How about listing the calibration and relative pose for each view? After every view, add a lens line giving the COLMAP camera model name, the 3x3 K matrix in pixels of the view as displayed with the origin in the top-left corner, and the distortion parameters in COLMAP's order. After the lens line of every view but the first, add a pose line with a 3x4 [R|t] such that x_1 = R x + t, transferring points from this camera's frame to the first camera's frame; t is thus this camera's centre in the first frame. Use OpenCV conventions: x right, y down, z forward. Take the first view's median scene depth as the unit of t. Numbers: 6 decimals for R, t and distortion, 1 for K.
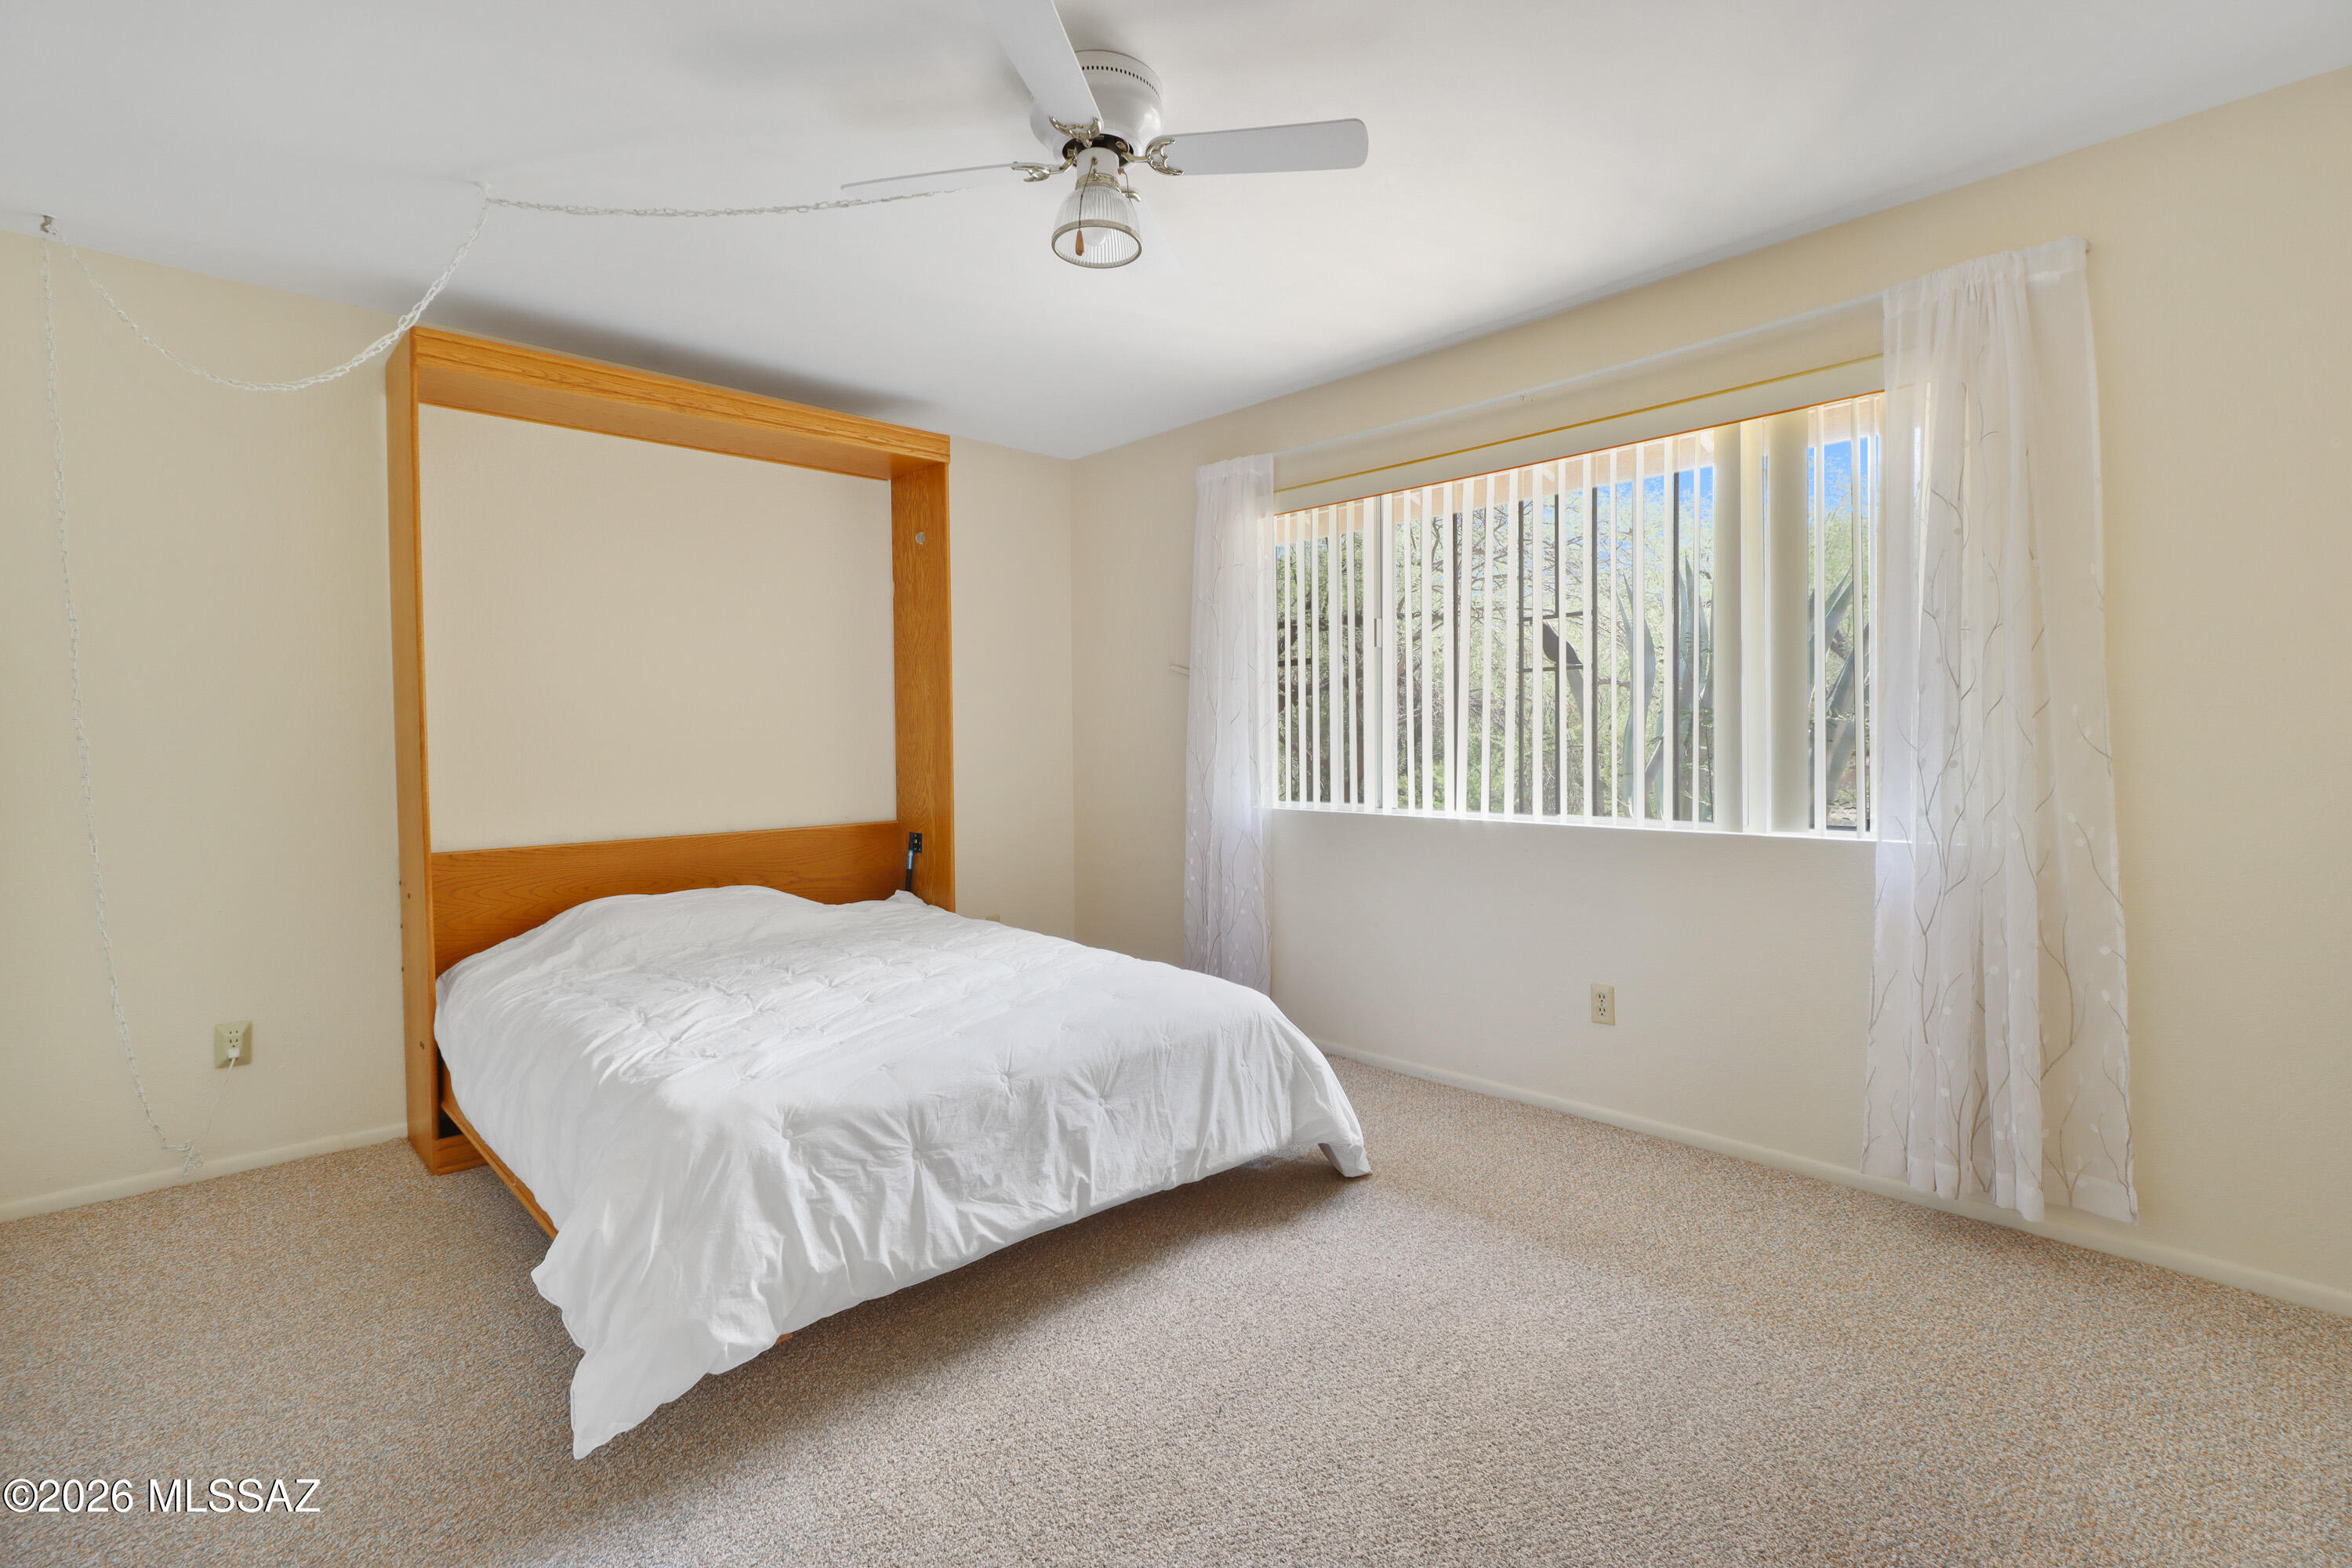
lens RADIAL K [[1078.6, 0, 1170.7], [0, 1078.6, 753.2], [0, 0, 1]] dist [0.000472, 0.000272]
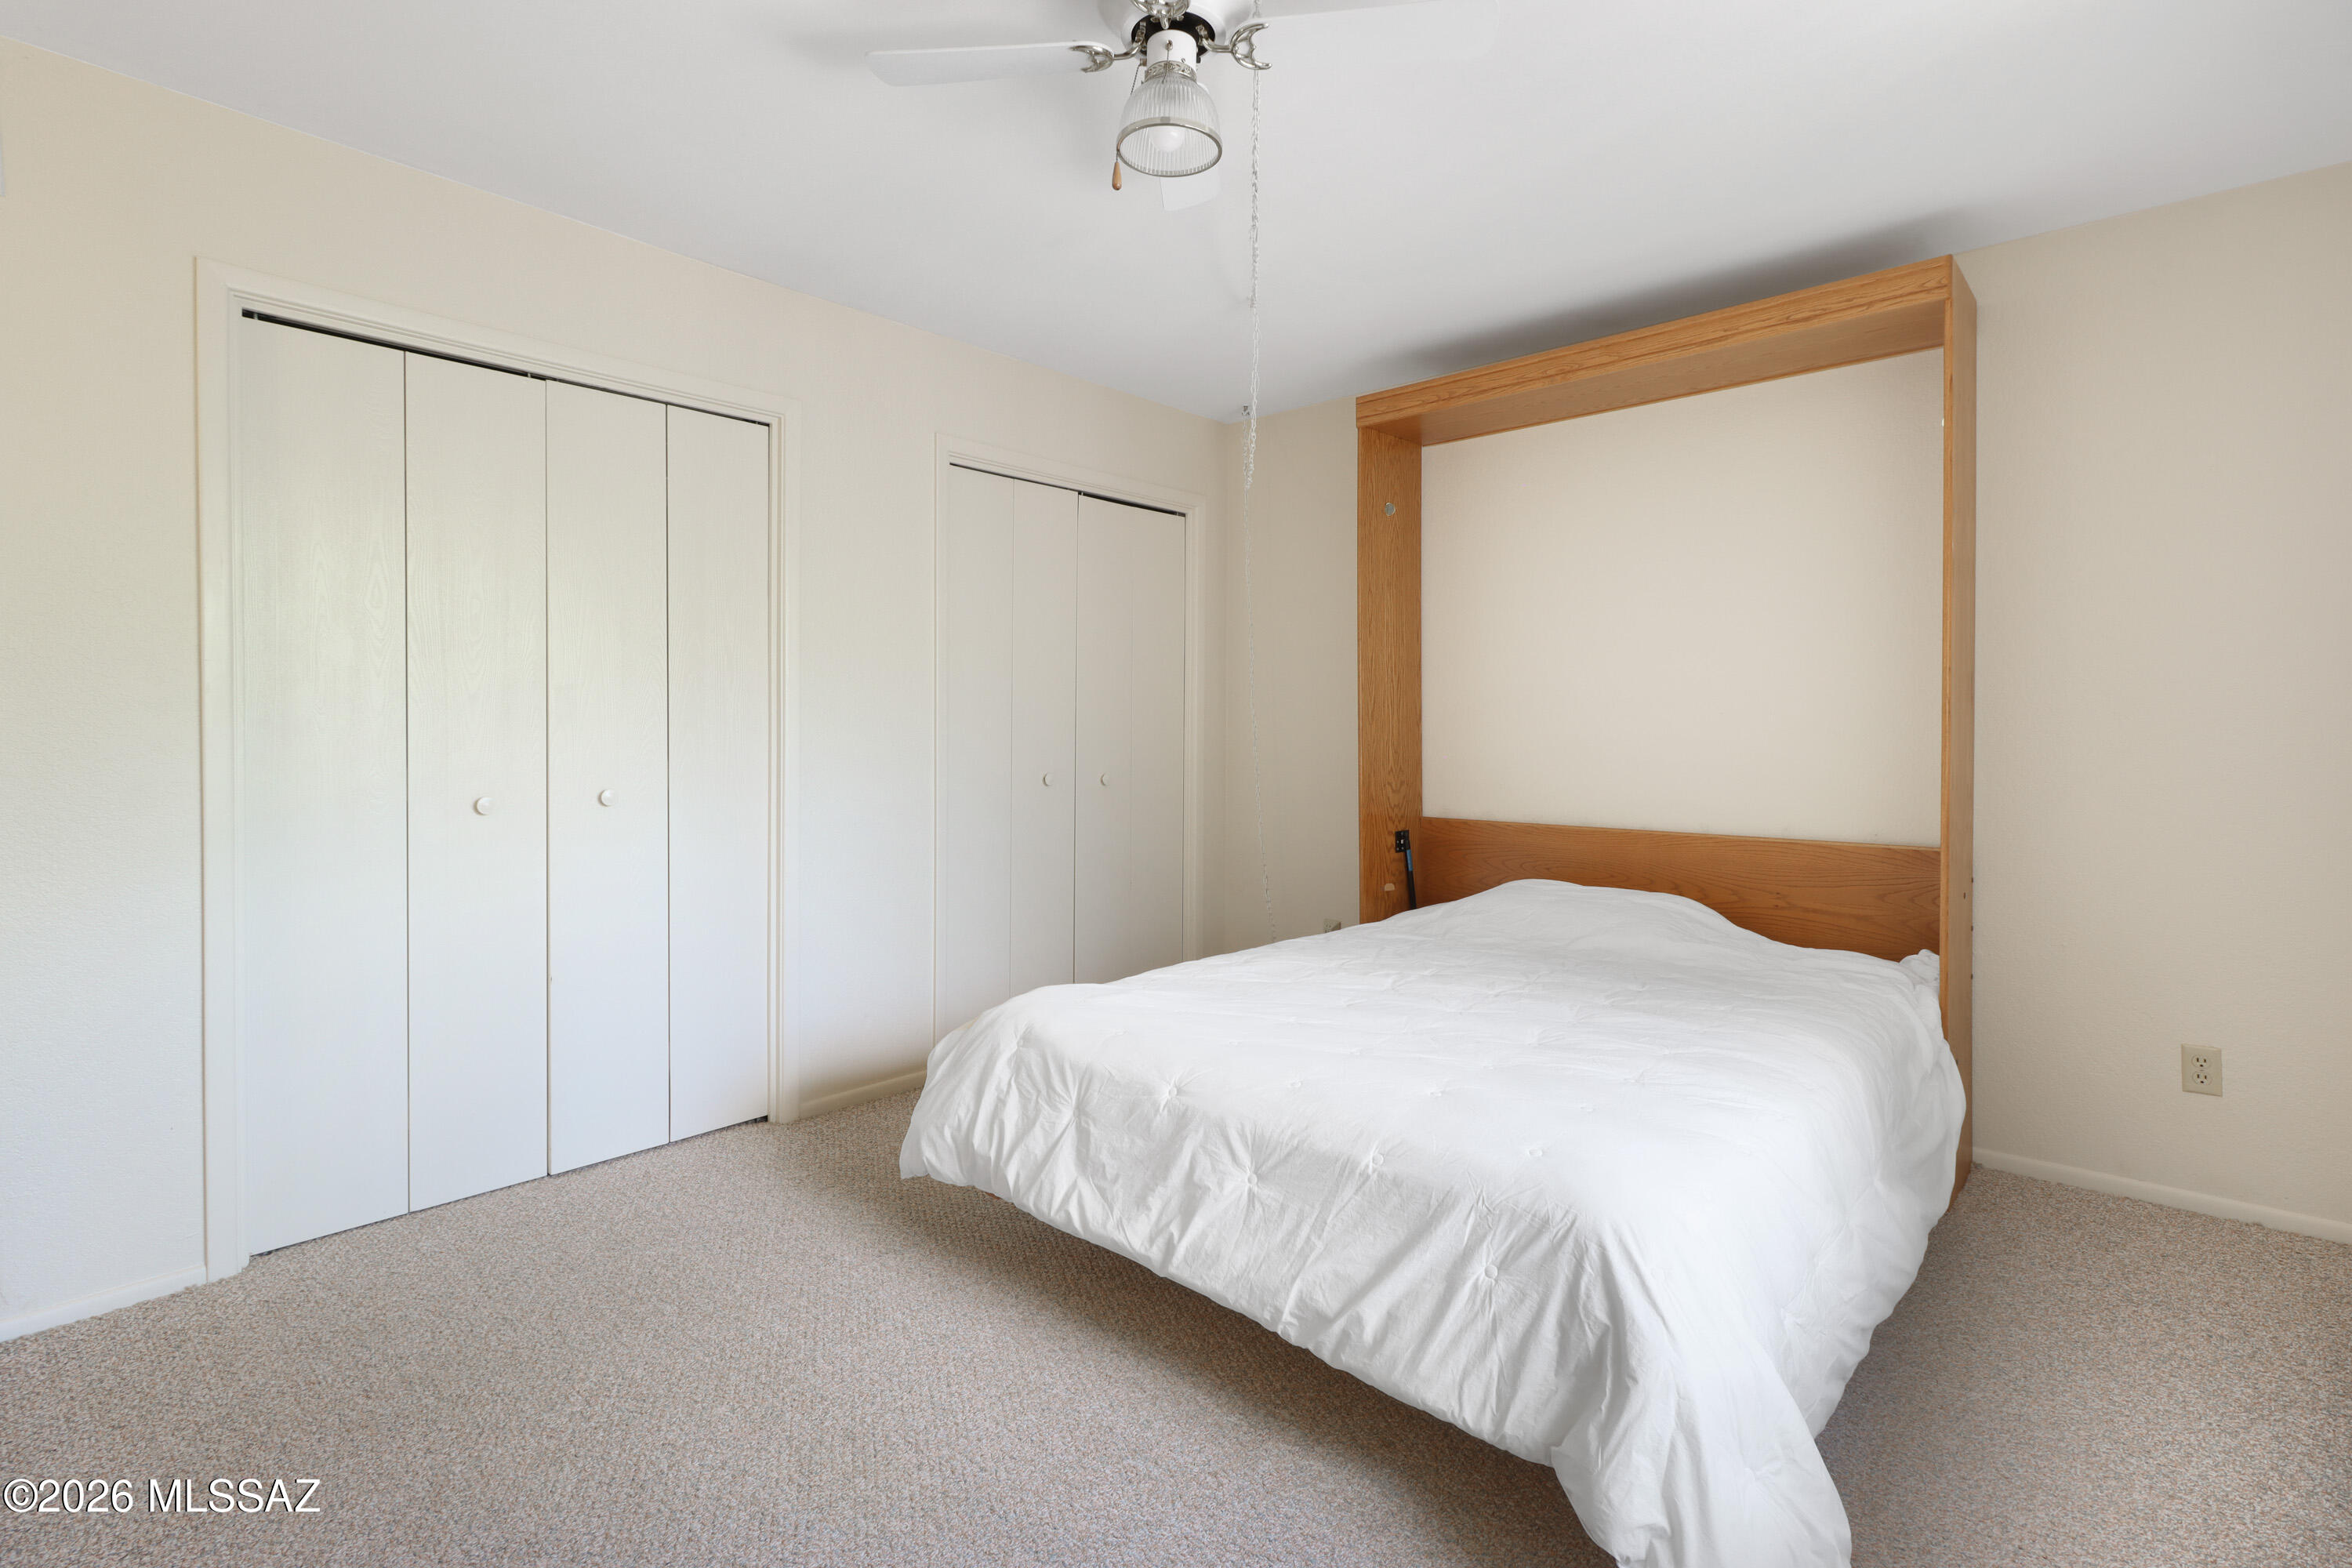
lens RADIAL K [[1138.4, 0, 1170.9], [0, 1138.4, 707.4], [0, 0, 1]] dist [0.000252, -0.000001]
pose [[0.063014, 0.002239, -0.998010, 0.851700], [-0.013205, 0.999912, 0.001409, -0.036403], [0.997925, 0.013090, 0.063038, 0.947389]]
